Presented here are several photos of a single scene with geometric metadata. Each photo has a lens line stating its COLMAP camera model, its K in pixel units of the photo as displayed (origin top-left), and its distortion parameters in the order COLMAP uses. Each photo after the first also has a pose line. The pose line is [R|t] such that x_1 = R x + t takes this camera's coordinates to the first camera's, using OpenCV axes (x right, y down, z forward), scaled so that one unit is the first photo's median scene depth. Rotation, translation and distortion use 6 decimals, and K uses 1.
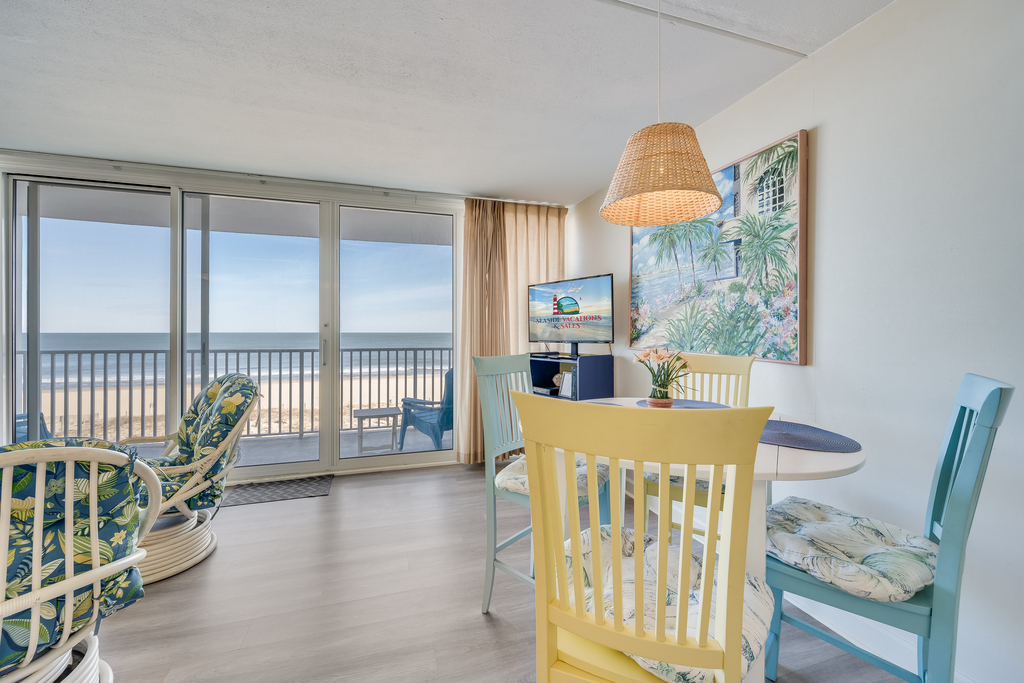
lens RADIAL K [[405.0, 0, 509.7], [0, 405.0, 333.4], [0, 0, 1]] dist [-0.004189, -0.000044]
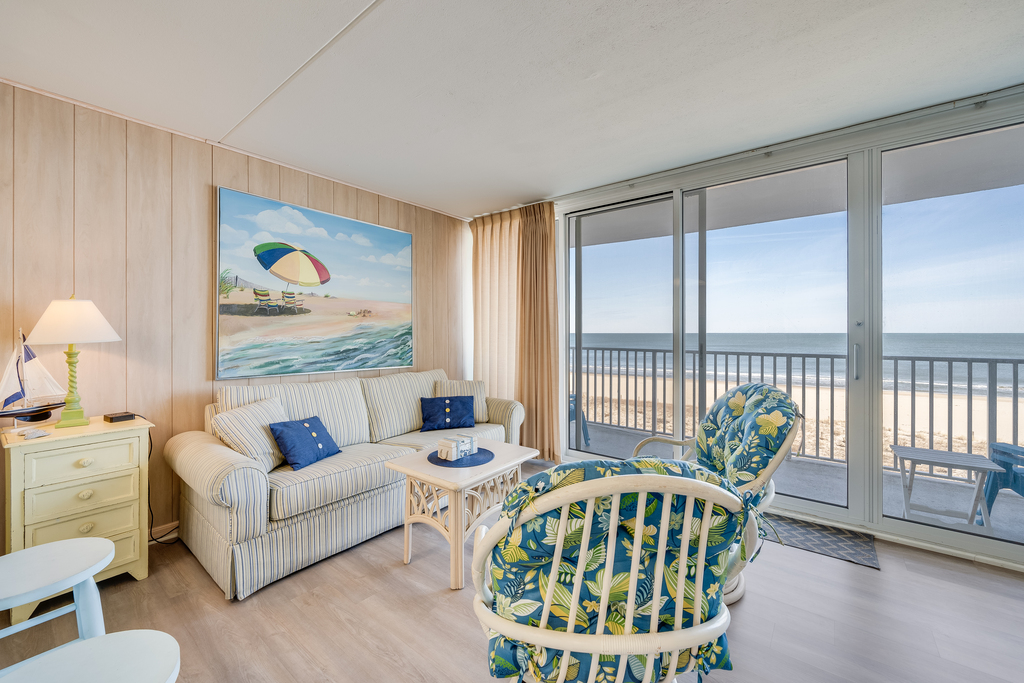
lens RADIAL K [[405.0, 0, 505.7], [0, 405.0, 331.0], [0, 0, 1]] dist [-0.004189, -0.000044]
pose [[0.551441, -0.001895, -0.834212, -0.243043], [-0.001783, 0.999992, -0.003451, -0.003942], [0.834212, 0.003391, 0.551434, 0.095232]]
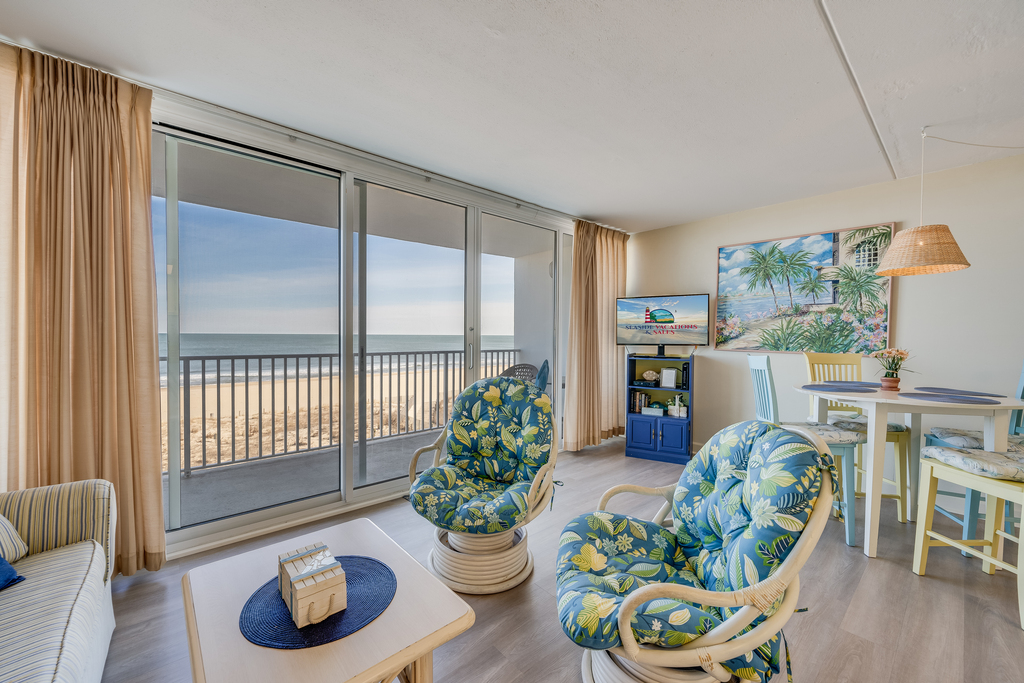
lens RADIAL K [[405.0, 0, 505.3], [0, 405.0, 342.3], [0, 0, 1]] dist [-0.004189, -0.000044]
pose [[0.917569, 0.003191, 0.397563, -0.945712], [-0.007847, 0.999918, 0.010086, 0.004818], [-0.397499, -0.012375, 0.917519, 0.042974]]
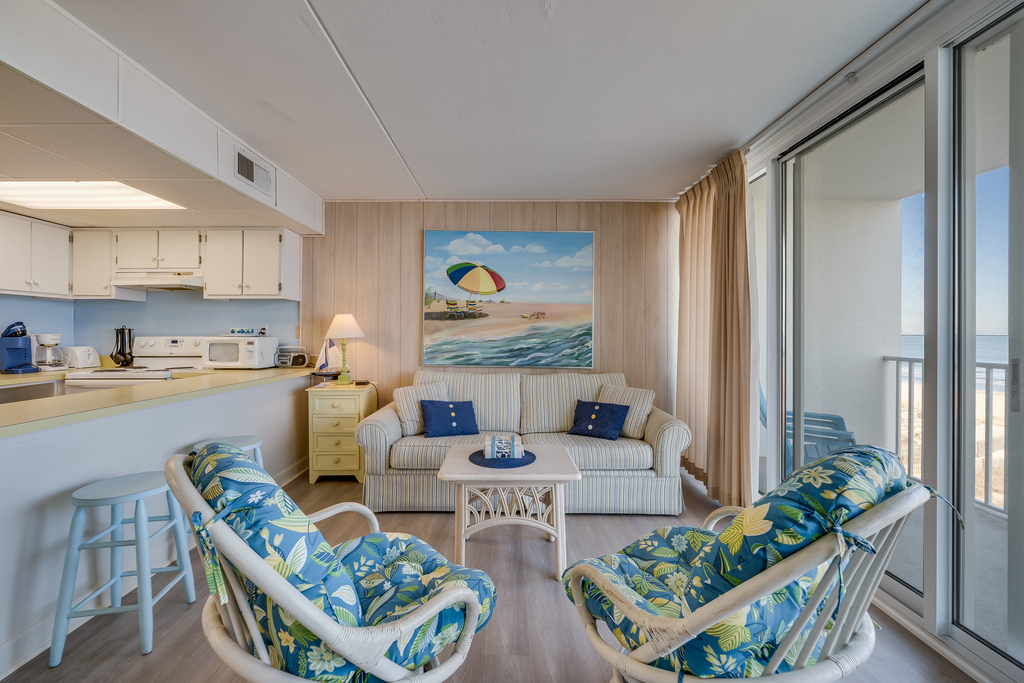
lens RADIAL K [[405.0, 0, 507.1], [0, 405.0, 331.6], [0, 0, 1]] dist [-0.004189, -0.000044]
pose [[-0.305412, -0.003410, -0.952214, -0.203826], [-0.004670, 0.999987, -0.002083, -0.004225], [0.952209, 0.003811, -0.305424, 0.709029]]
